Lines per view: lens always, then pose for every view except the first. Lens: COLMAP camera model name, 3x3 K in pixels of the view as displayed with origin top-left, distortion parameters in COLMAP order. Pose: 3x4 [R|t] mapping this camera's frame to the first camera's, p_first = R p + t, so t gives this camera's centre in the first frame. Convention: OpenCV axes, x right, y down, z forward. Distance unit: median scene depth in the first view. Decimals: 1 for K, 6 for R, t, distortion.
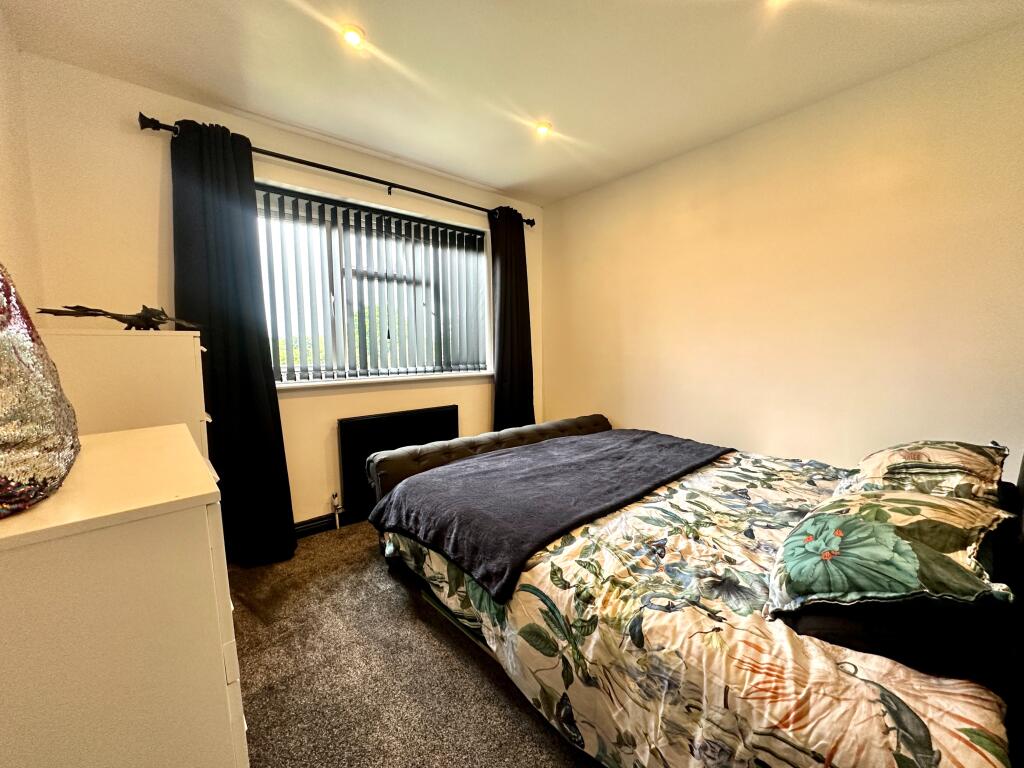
lens RADIAL K [[409.7, 0, 513.6], [0, 409.7, 382.2], [0, 0, 1]] dist [-0.003334, -0.000176]
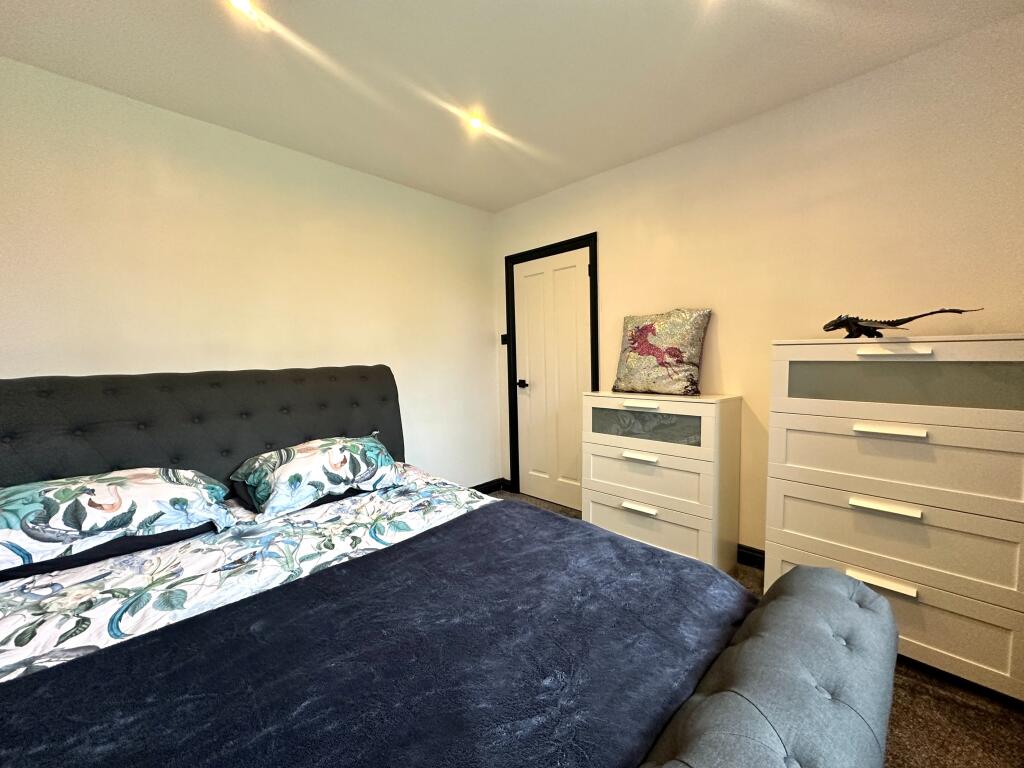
lens RADIAL K [[409.7, 0, 513.6], [0, 409.7, 382.2], [0, 0, 1]] dist [-0.003334, -0.000176]
pose [[-0.997996, 0.017985, -0.060673, 0.089272], [0.008356, 0.987823, 0.155358, -0.186802], [0.062728, 0.154540, -0.985993, 1.830905]]
